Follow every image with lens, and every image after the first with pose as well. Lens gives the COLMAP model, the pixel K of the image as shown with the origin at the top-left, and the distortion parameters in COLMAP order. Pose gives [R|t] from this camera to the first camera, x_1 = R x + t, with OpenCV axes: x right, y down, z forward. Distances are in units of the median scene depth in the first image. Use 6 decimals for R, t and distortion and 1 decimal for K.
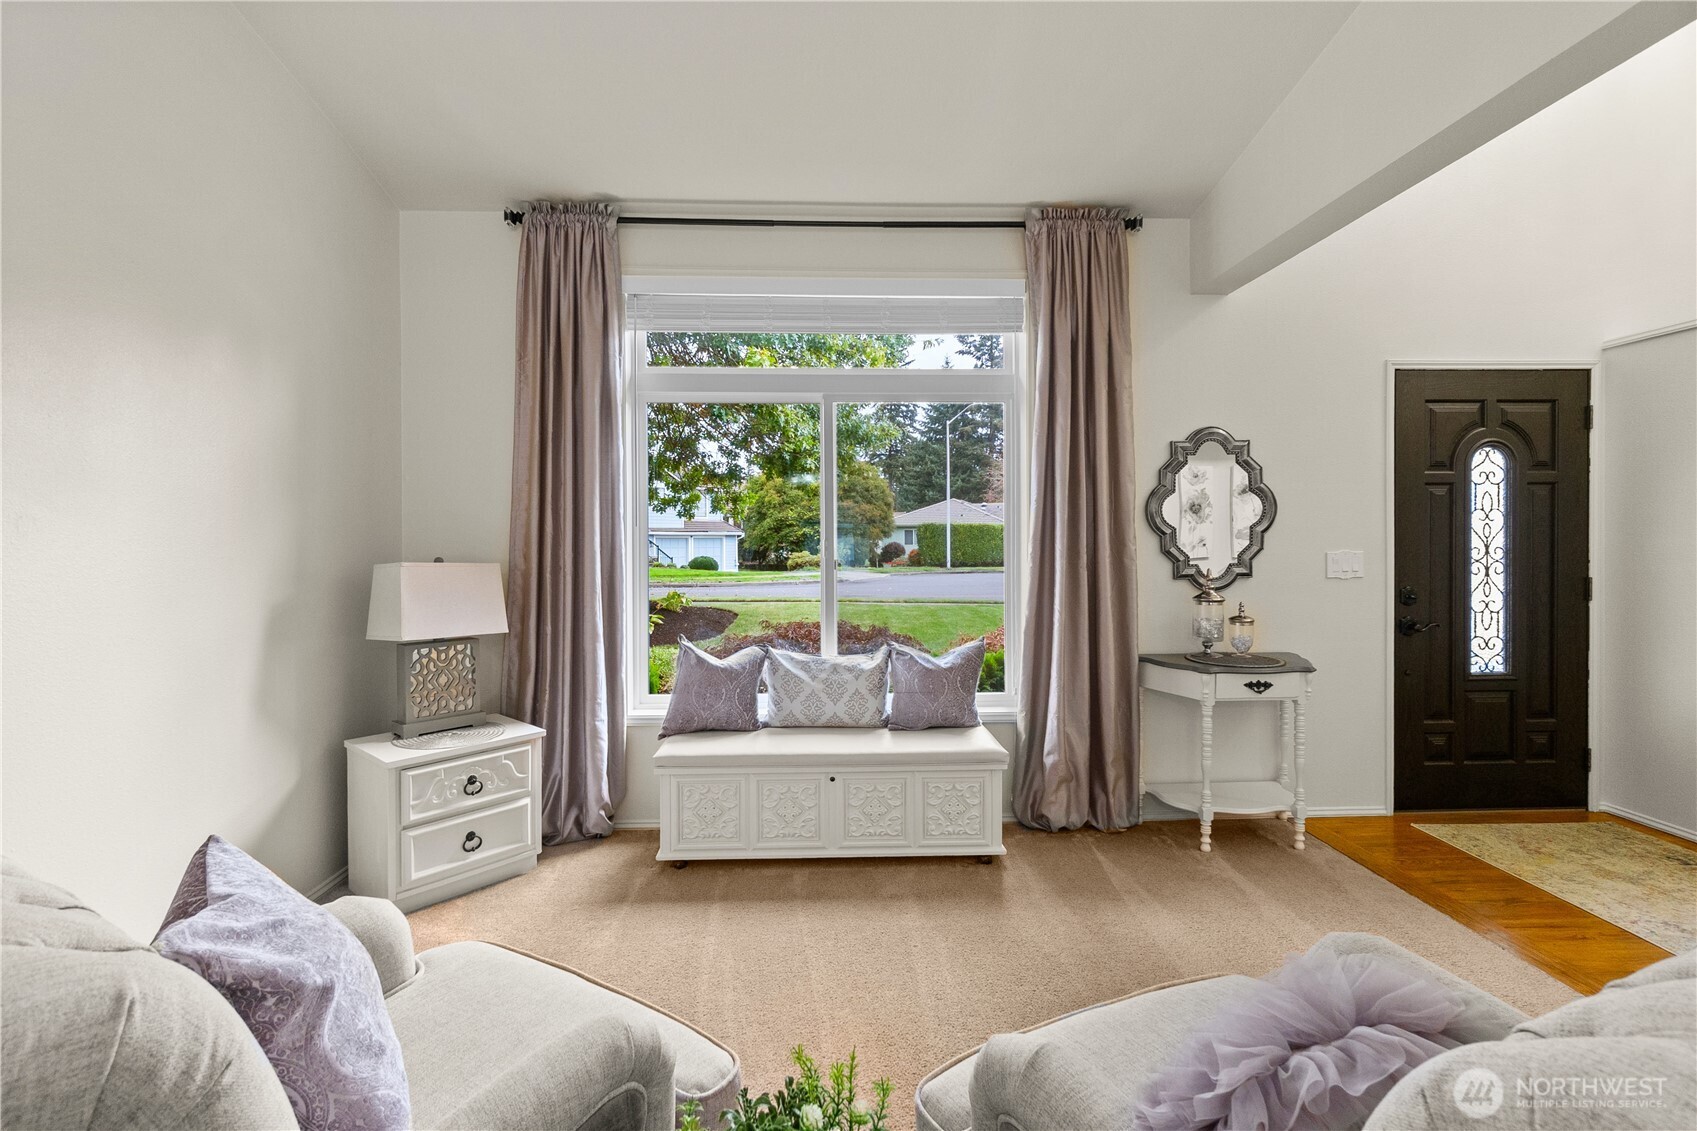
lens RADIAL K [[774.3, 0, 836.0], [0, 774.3, 544.7], [0, 0, 1]] dist [0.004412, -0.000185]
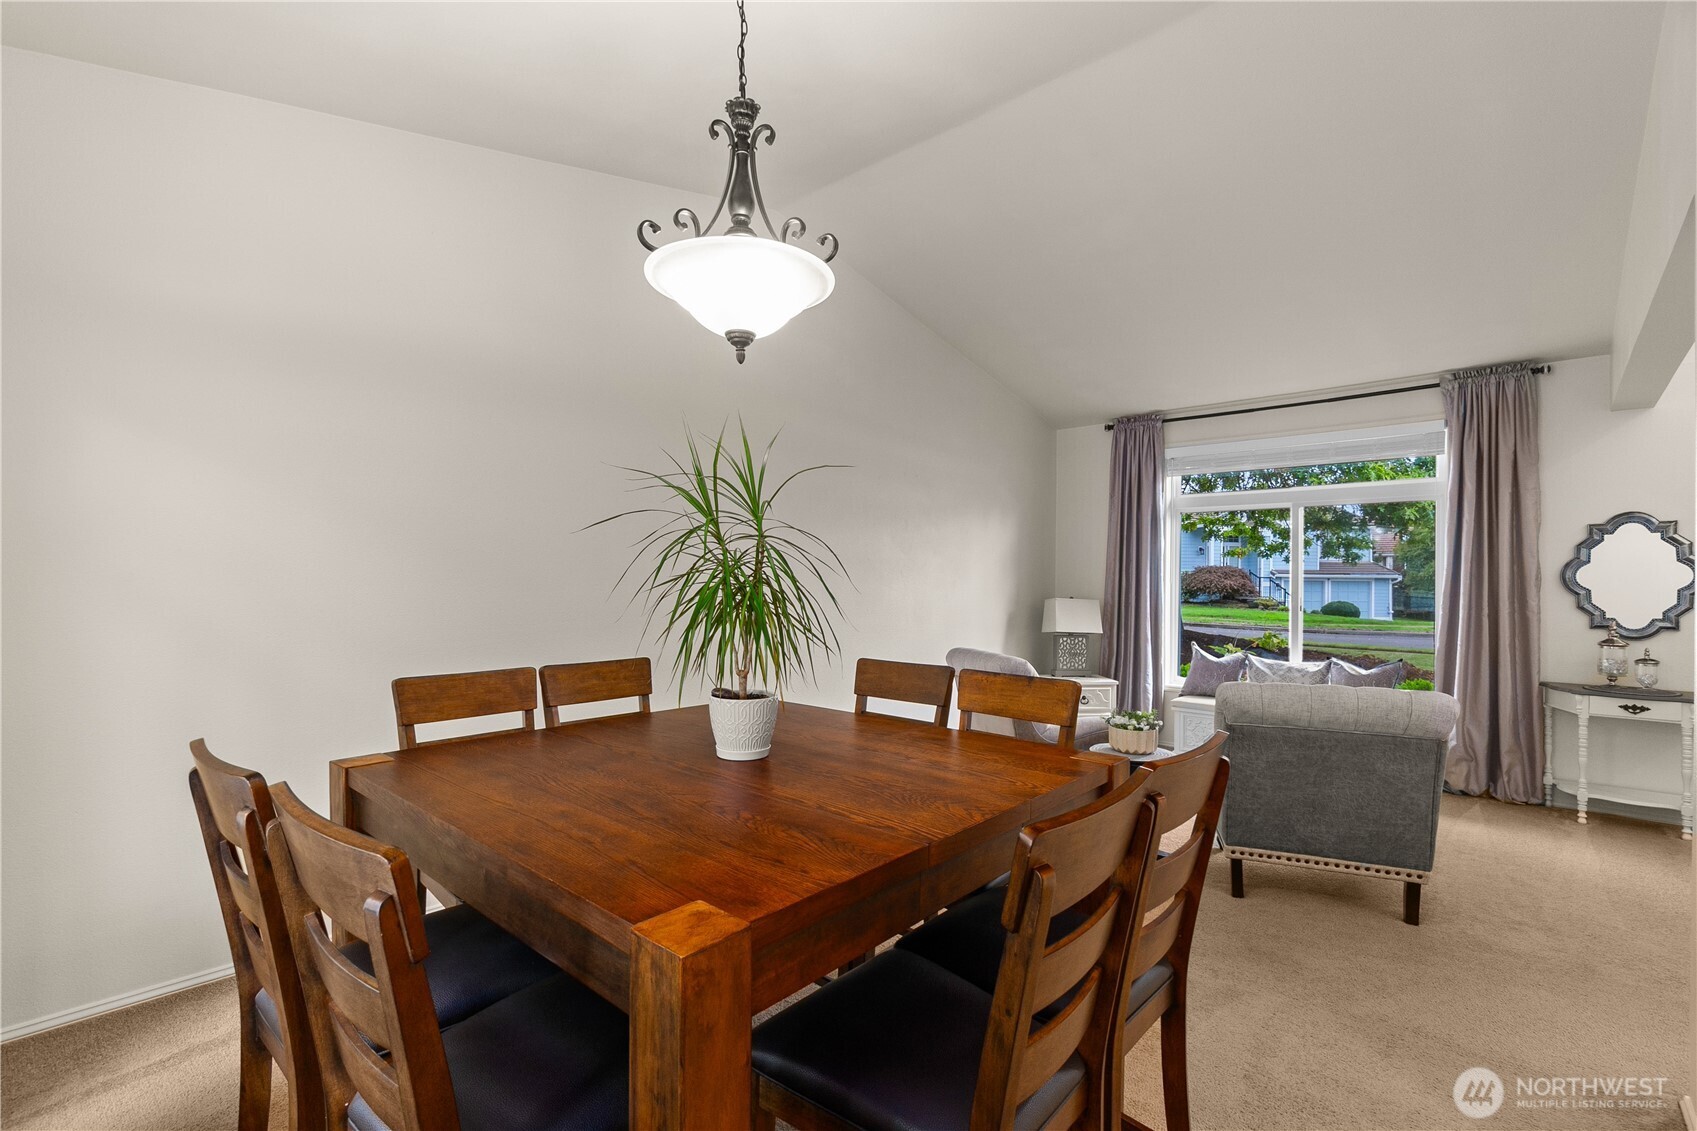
lens RADIAL K [[764.9, 0, 840.8], [0, 764.9, 574.0], [0, 0, 1]] dist [0.003465, 0.000468]
pose [[0.720505, 0.008072, -0.693403, 0.440200], [-0.017288, 0.999831, -0.006324, -0.018970], [0.693234, 0.016544, 0.720522, -0.862955]]
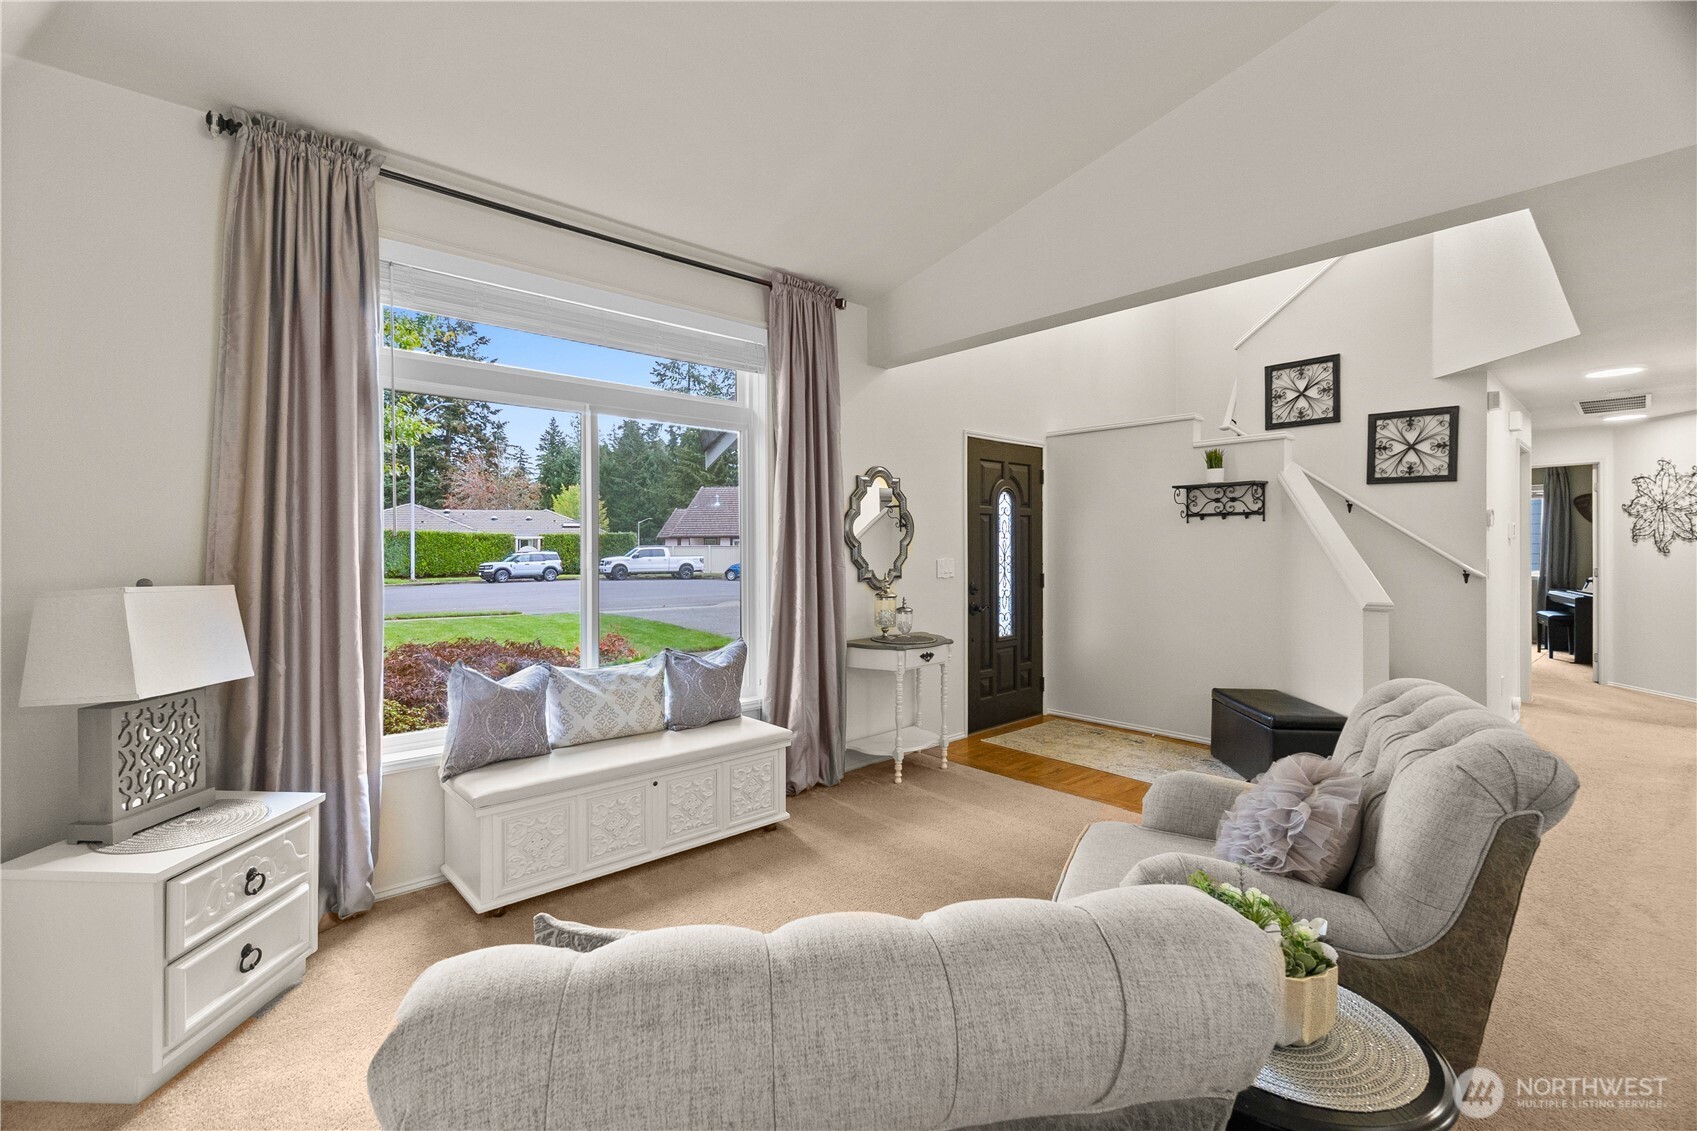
lens RADIAL K [[746.4, 0, 844.2], [0, 746.4, 545.9], [0, 0, 1]] dist [-0.002628, -0.000615]
pose [[0.765152, 0.002697, 0.643844, -0.402227], [0.003636, 0.999957, -0.008510, -0.005130], [-0.643839, 0.008852, 0.765109, 0.062325]]
